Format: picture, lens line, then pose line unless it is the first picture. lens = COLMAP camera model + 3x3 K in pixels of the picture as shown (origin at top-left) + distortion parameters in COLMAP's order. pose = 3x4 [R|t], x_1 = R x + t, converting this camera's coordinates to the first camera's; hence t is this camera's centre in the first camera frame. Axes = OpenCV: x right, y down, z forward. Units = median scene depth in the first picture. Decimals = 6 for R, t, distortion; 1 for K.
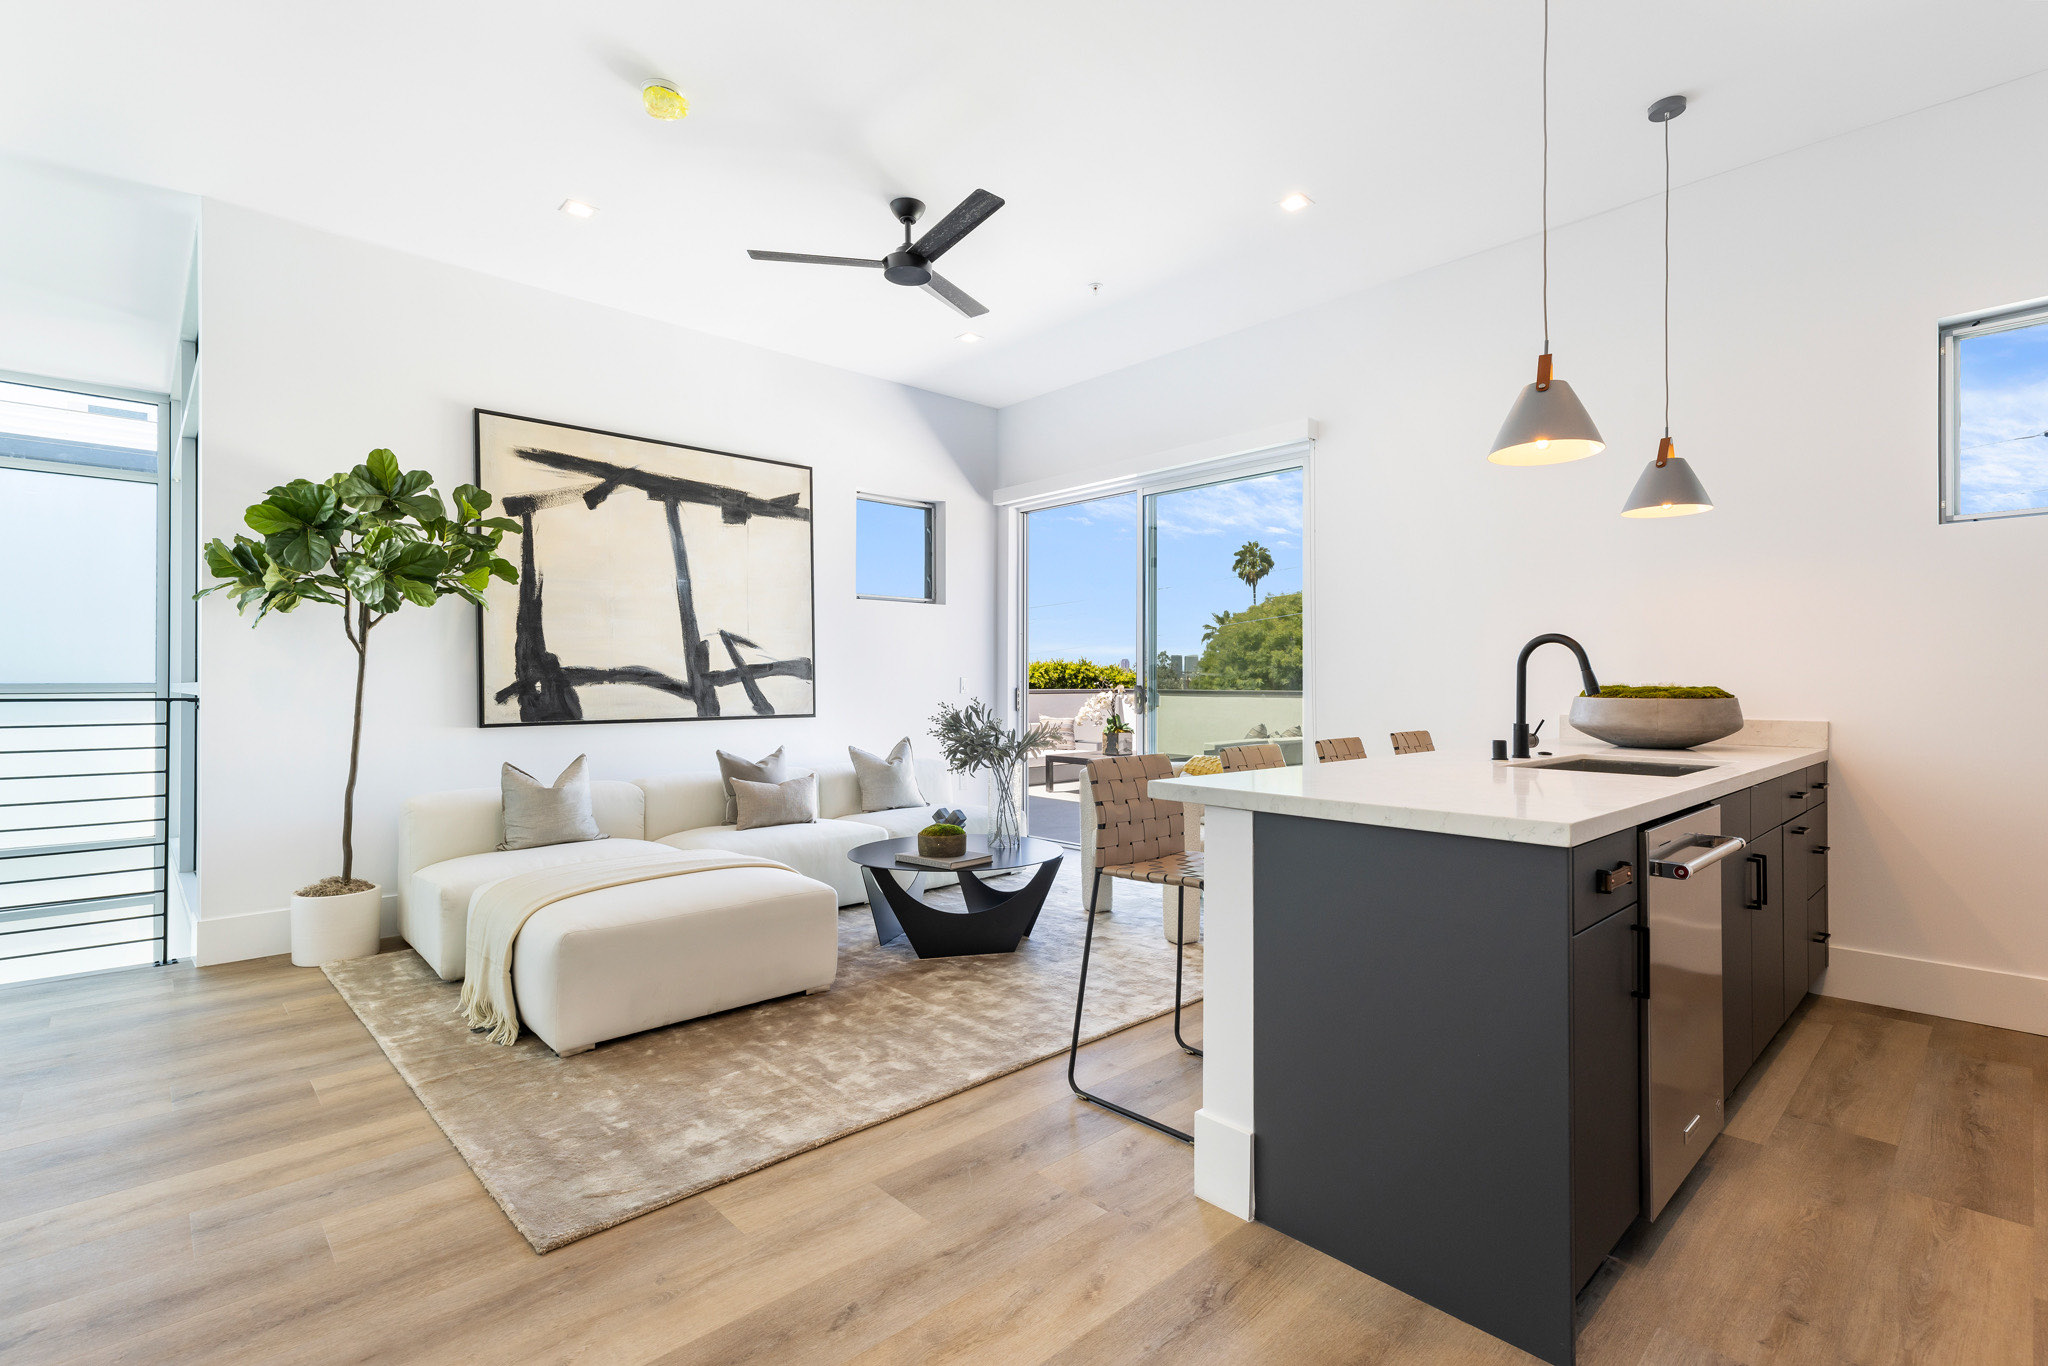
lens RADIAL K [[950.2, 0, 1024.0], [0, 950.2, 683.0], [0, 0, 1]] dist [0.012336, -0.000065]
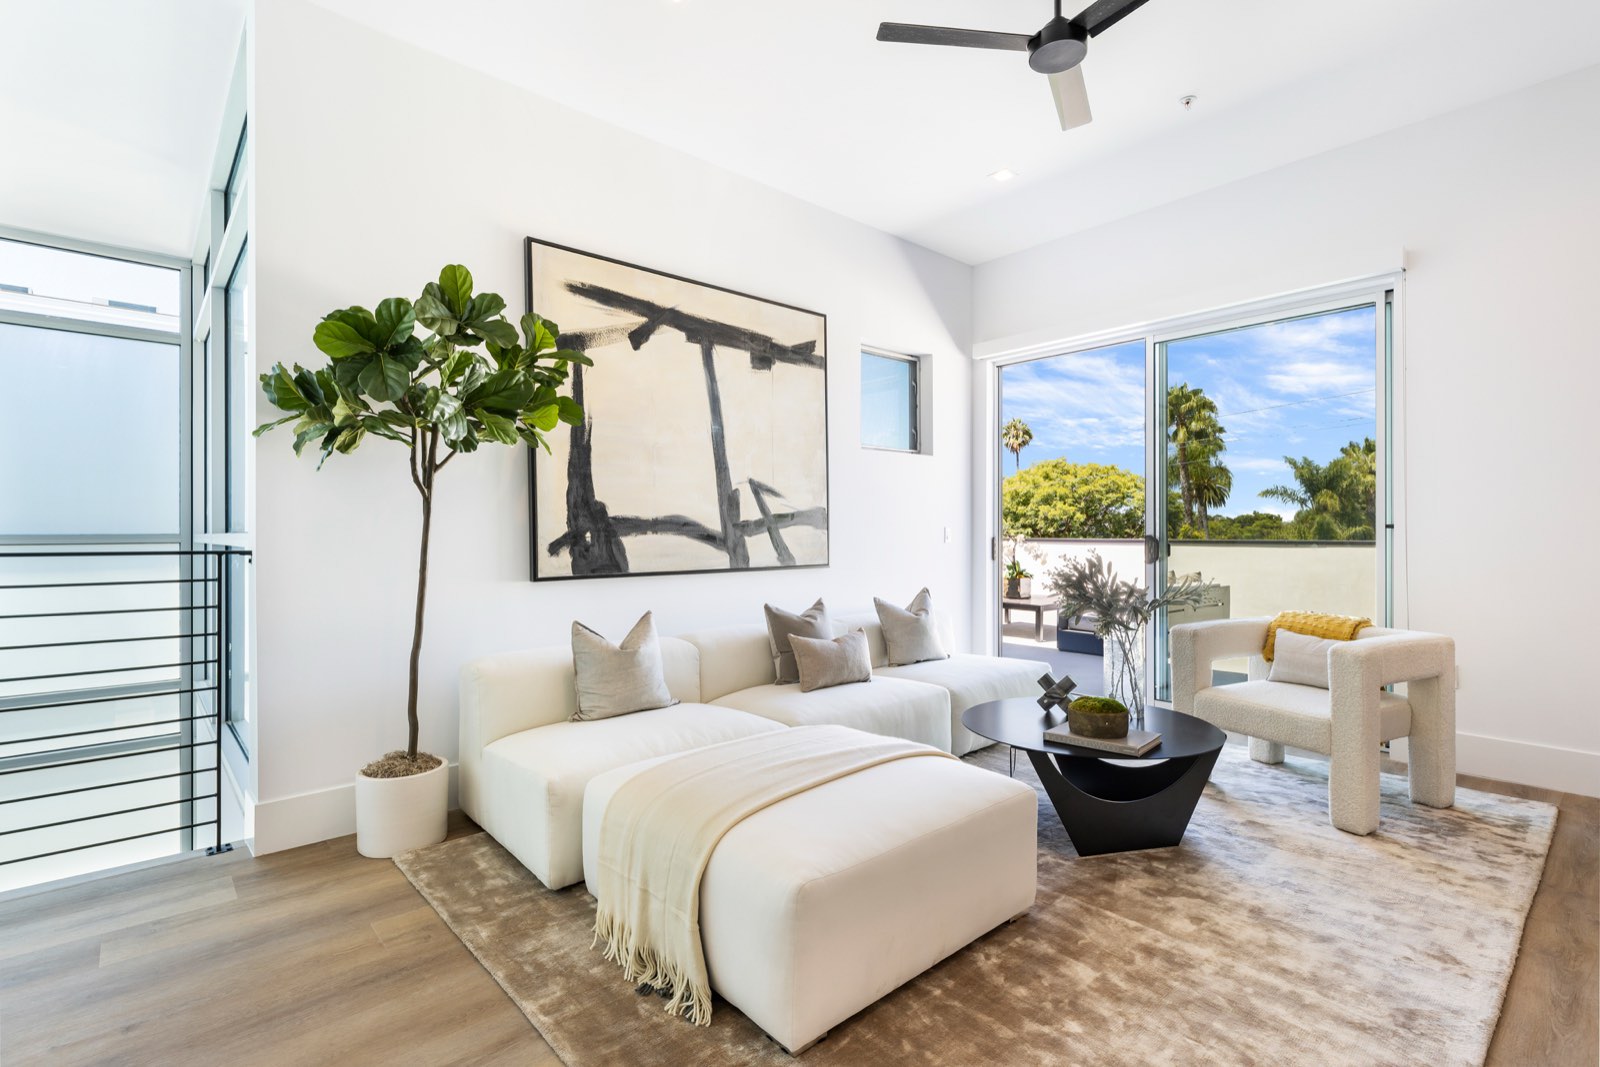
lens RADIAL K [[754.4, 0, 806.5], [0, 754.4, 537.1], [0, 0, 1]] dist [0.000240, 0.000125]
pose [[0.999736, -0.001361, -0.022951, -0.294614], [0.001500, 0.999980, 0.006067, -0.000373], [0.022943, -0.006100, 0.999718, 0.279090]]
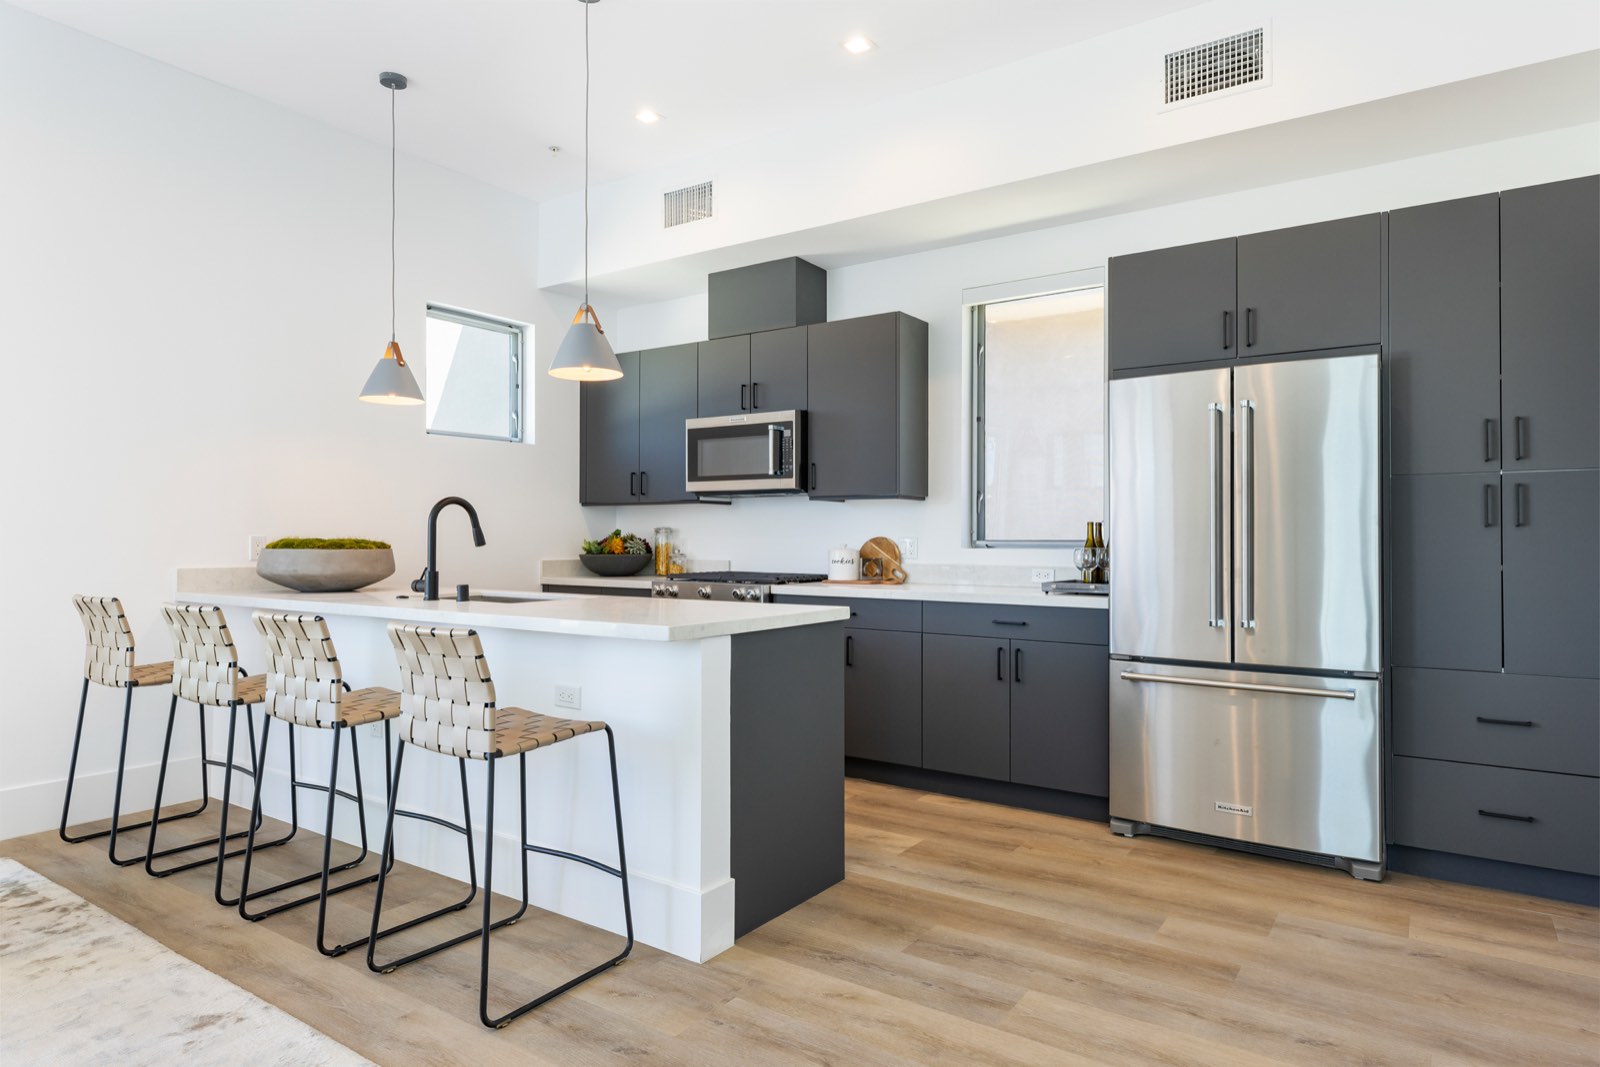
lens RADIAL K [[935.5, 0, 800.0], [0, 935.5, 533.5], [0, 0, 1]] dist [0.003545, 0.001180]
pose [[-0.212676, 0.001240, 0.977122, -0.472469], [0.000294, 0.999999, -0.001205, -0.001896], [-0.977123, 0.000031, -0.212676, 0.532438]]
